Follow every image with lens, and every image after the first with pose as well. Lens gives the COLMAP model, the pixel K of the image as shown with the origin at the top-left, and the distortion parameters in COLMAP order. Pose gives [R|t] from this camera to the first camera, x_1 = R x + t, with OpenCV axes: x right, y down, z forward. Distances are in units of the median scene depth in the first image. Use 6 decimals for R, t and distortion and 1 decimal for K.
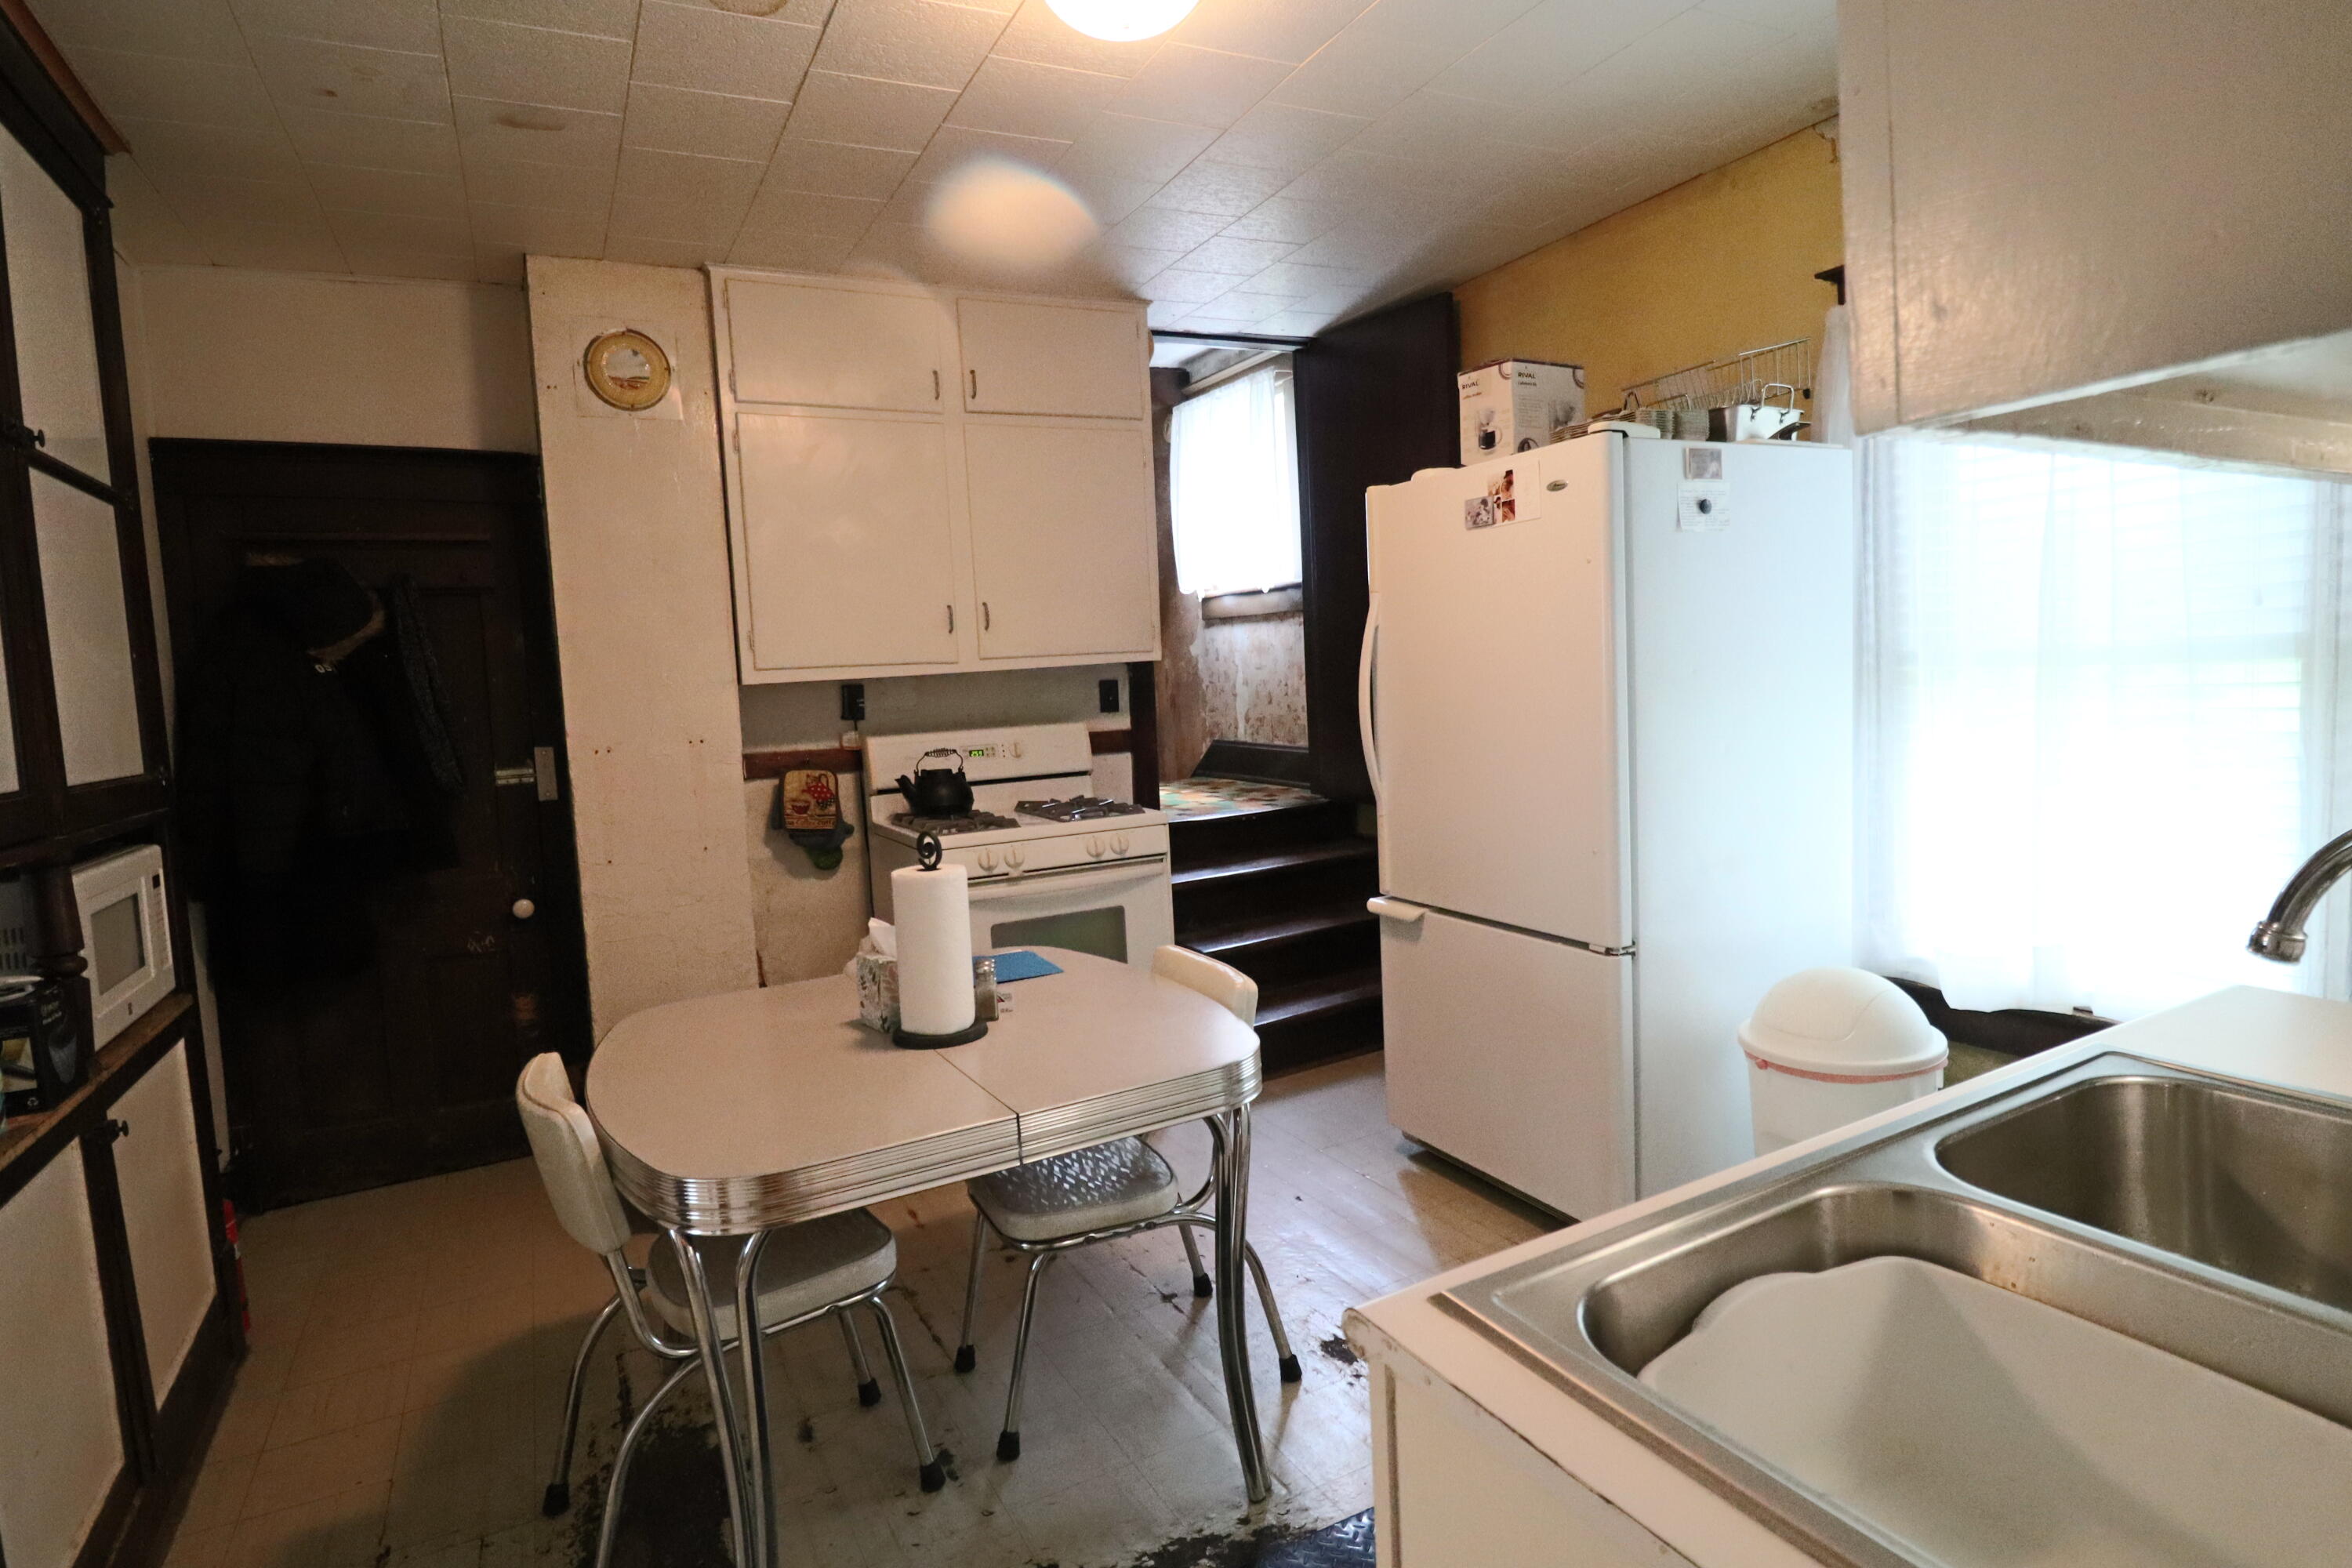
lens RADIAL K [[1192.5, 0, 1175.4], [0, 1192.5, 778.5], [0, 0, 1]] dist [0.002165, -0.012760]
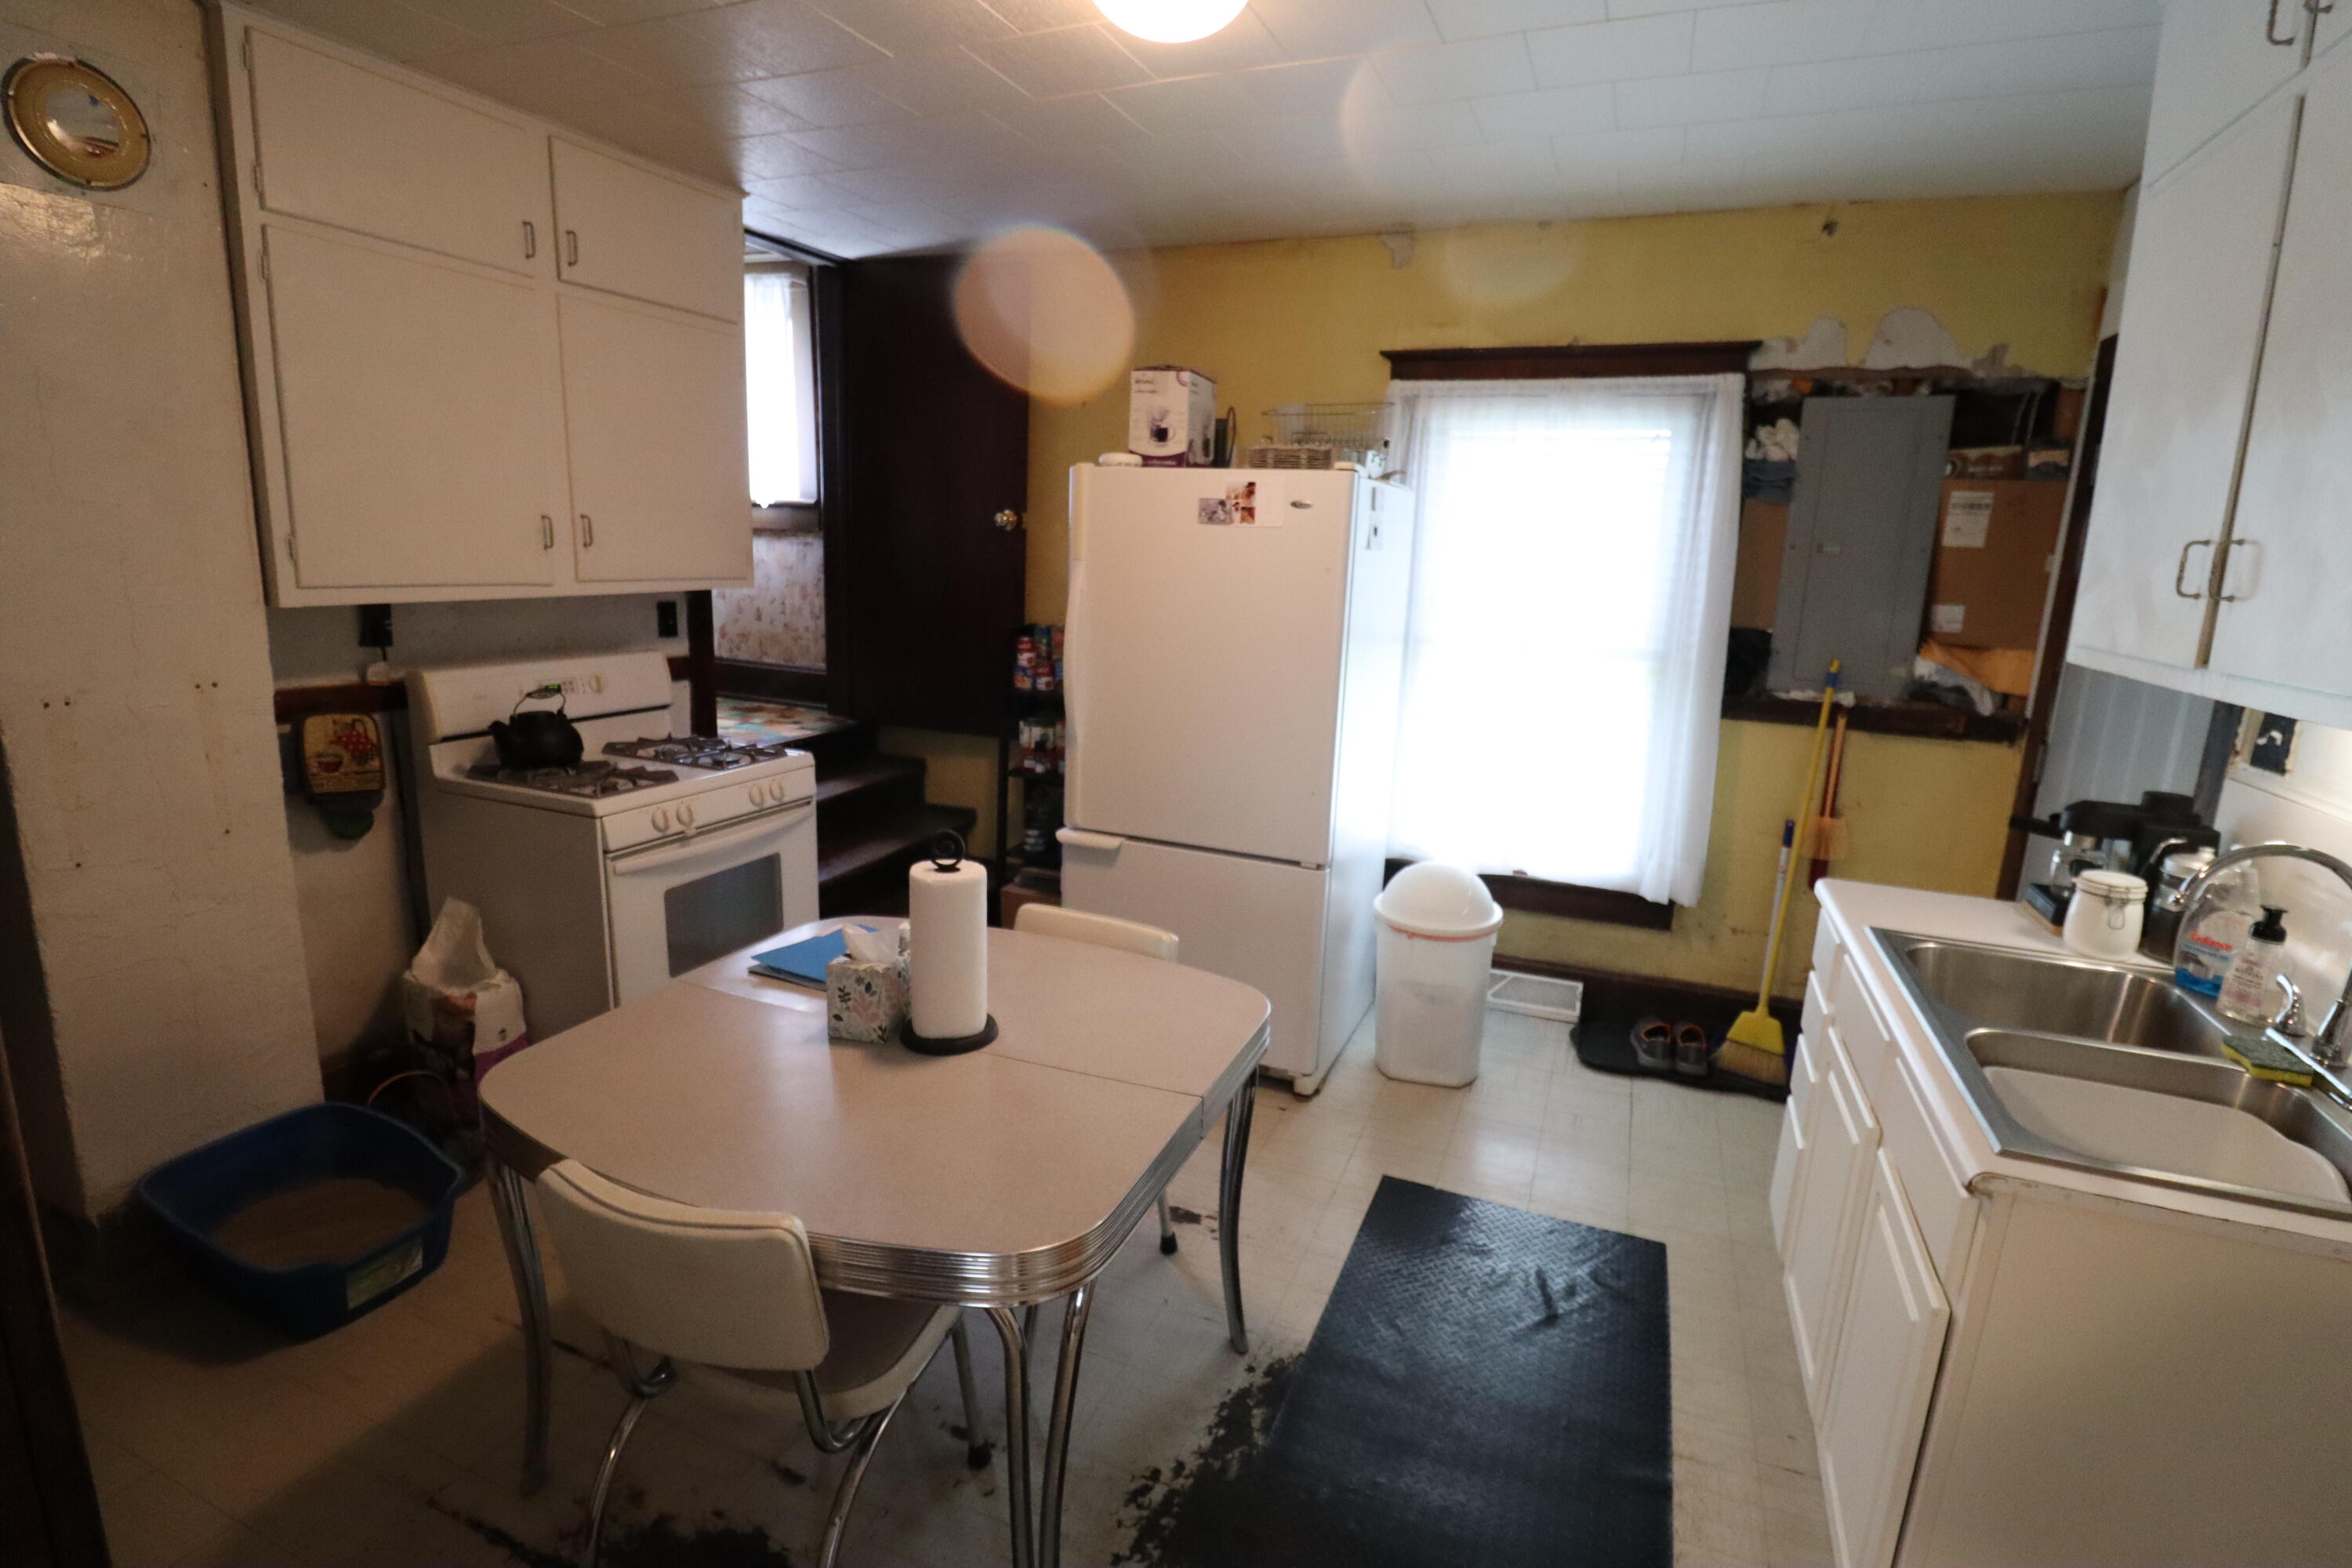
lens RADIAL K [[1075.2, 0, 1182.5], [0, 1075.2, 775.5], [0, 0, 1]] dist [0.000278, -0.012982]
pose [[0.771780, -0.051606, 0.633792, -0.325067], [-0.018700, 0.994429, 0.103741, -0.049561], [-0.635614, -0.091917, 0.766515, 0.120894]]
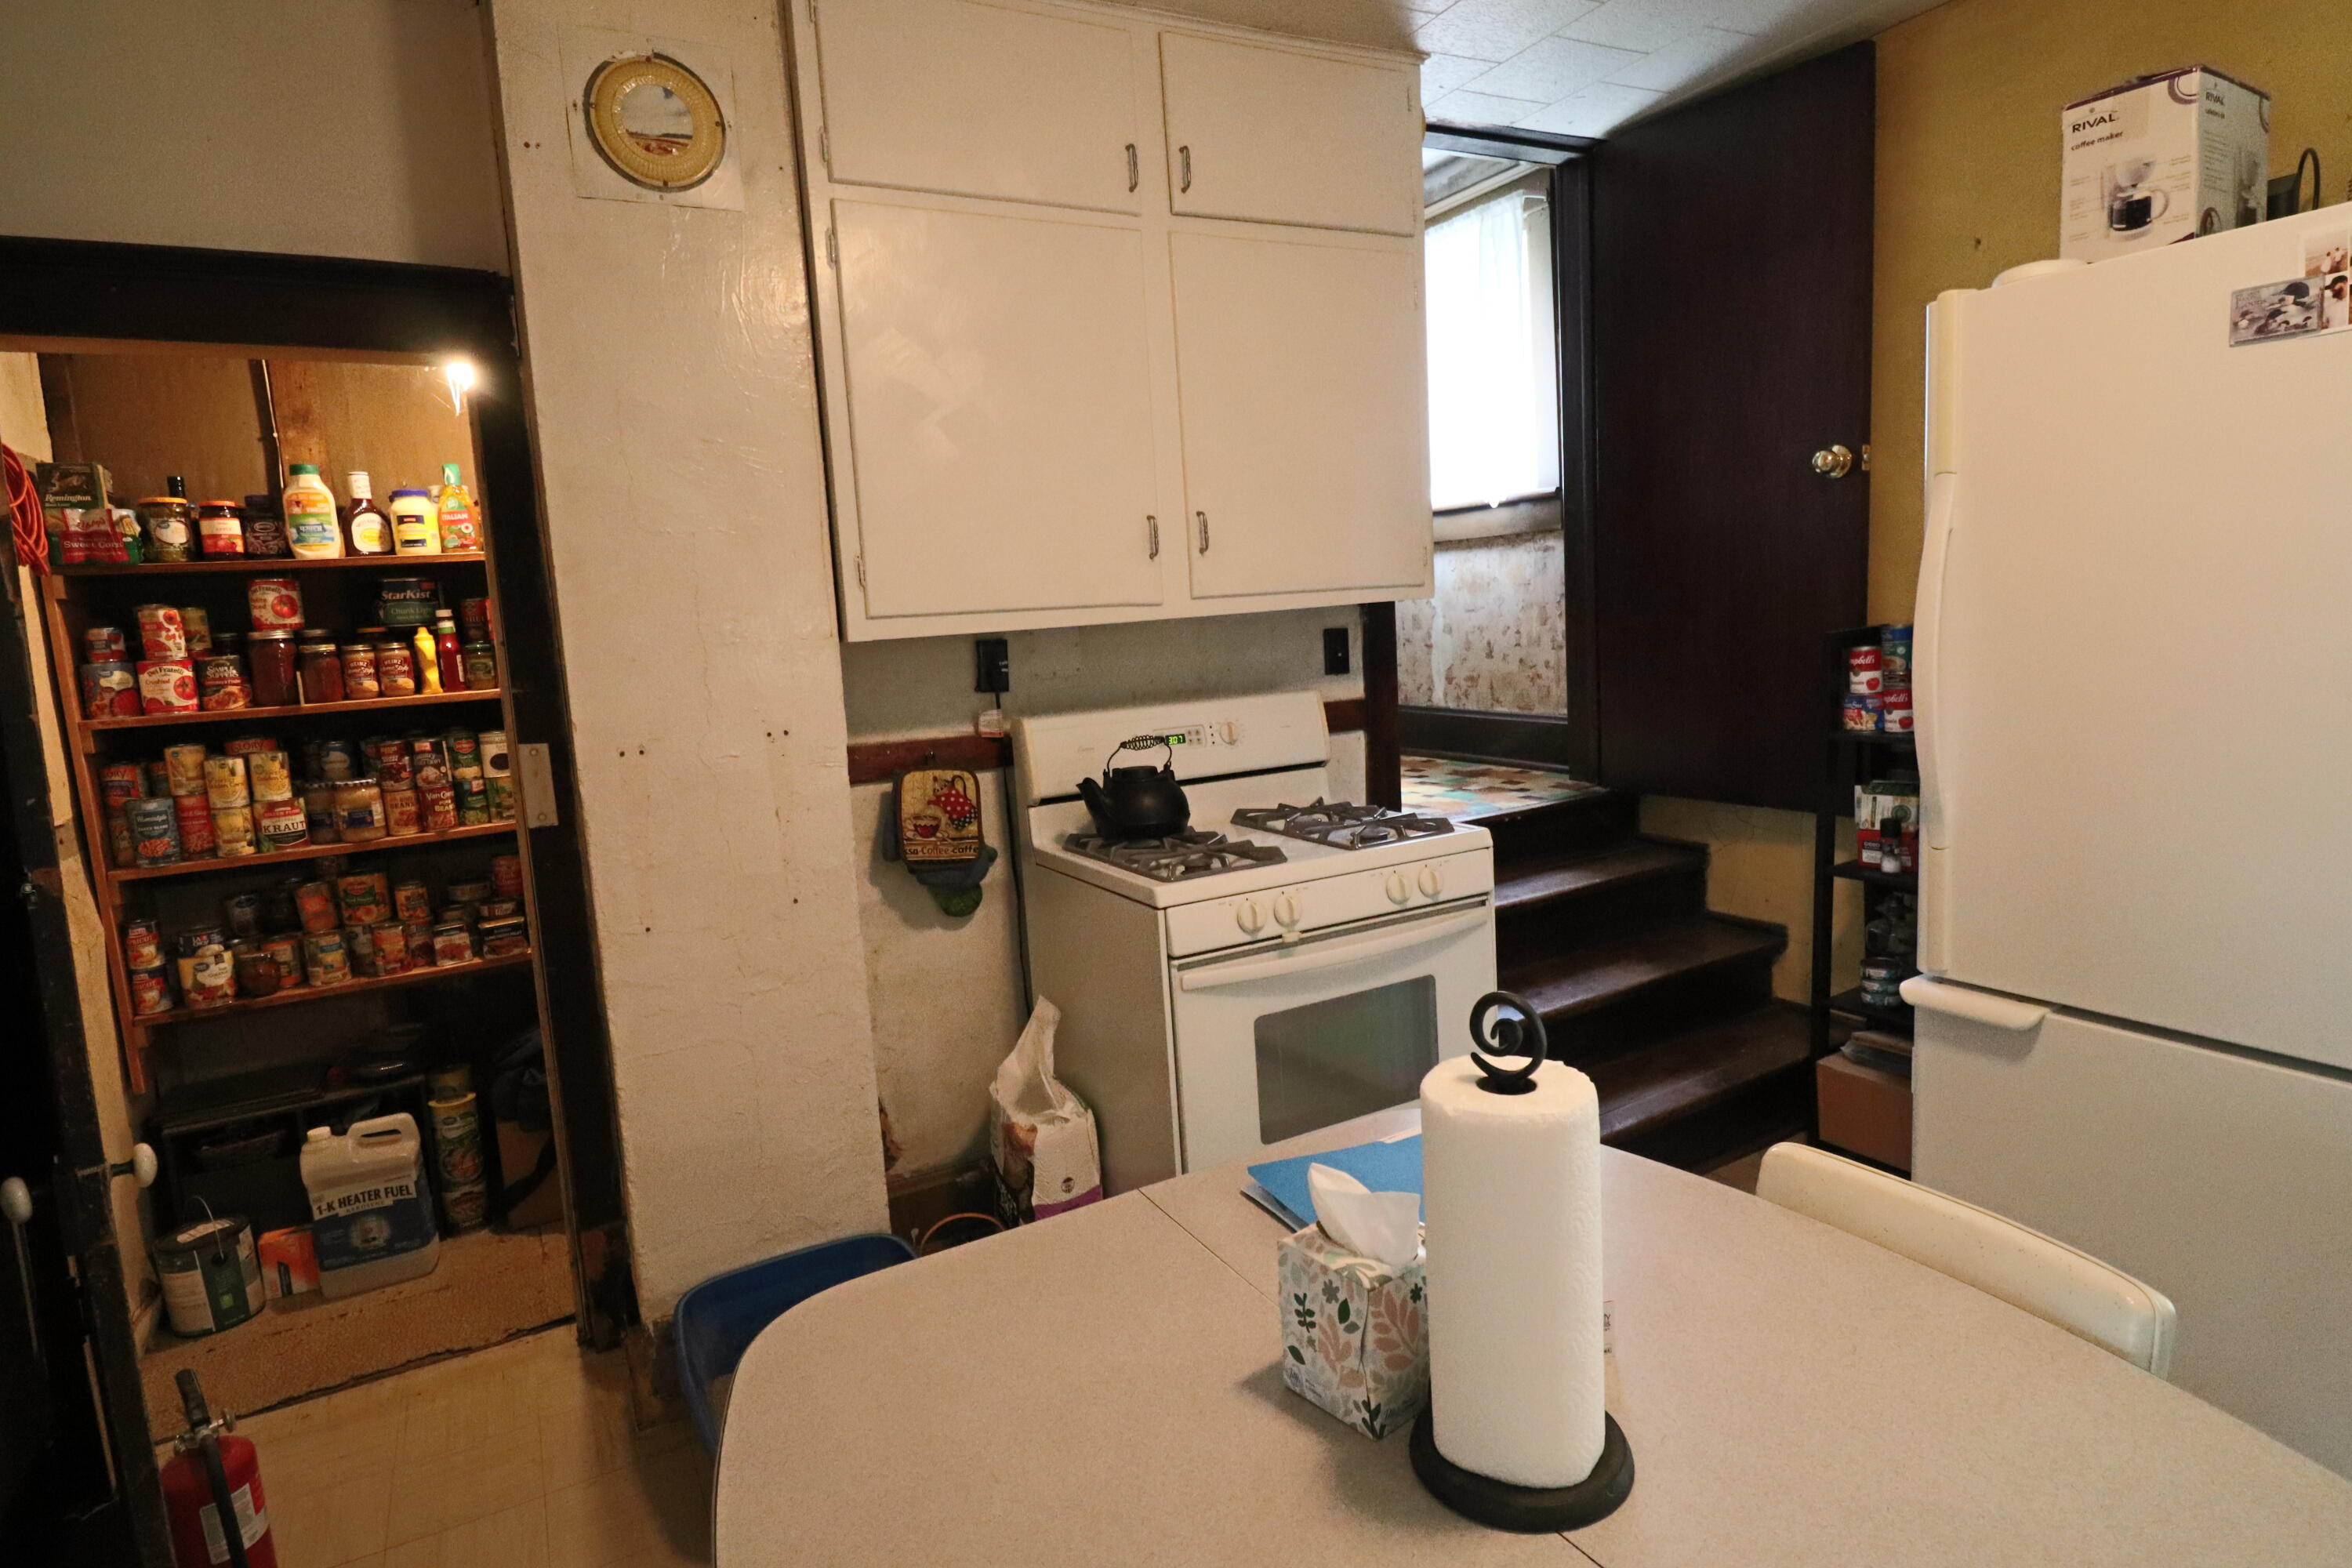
lens RADIAL K [[1252.7, 0, 1196.4], [0, 1252.7, 782.2], [0, 0, 1]] dist [0.002056, -0.016241]
pose [[0.999840, -0.013334, 0.011932, -0.171718], [0.012850, 0.999127, 0.039761, -0.026162], [-0.012452, -0.039601, 0.999138, 0.304423]]
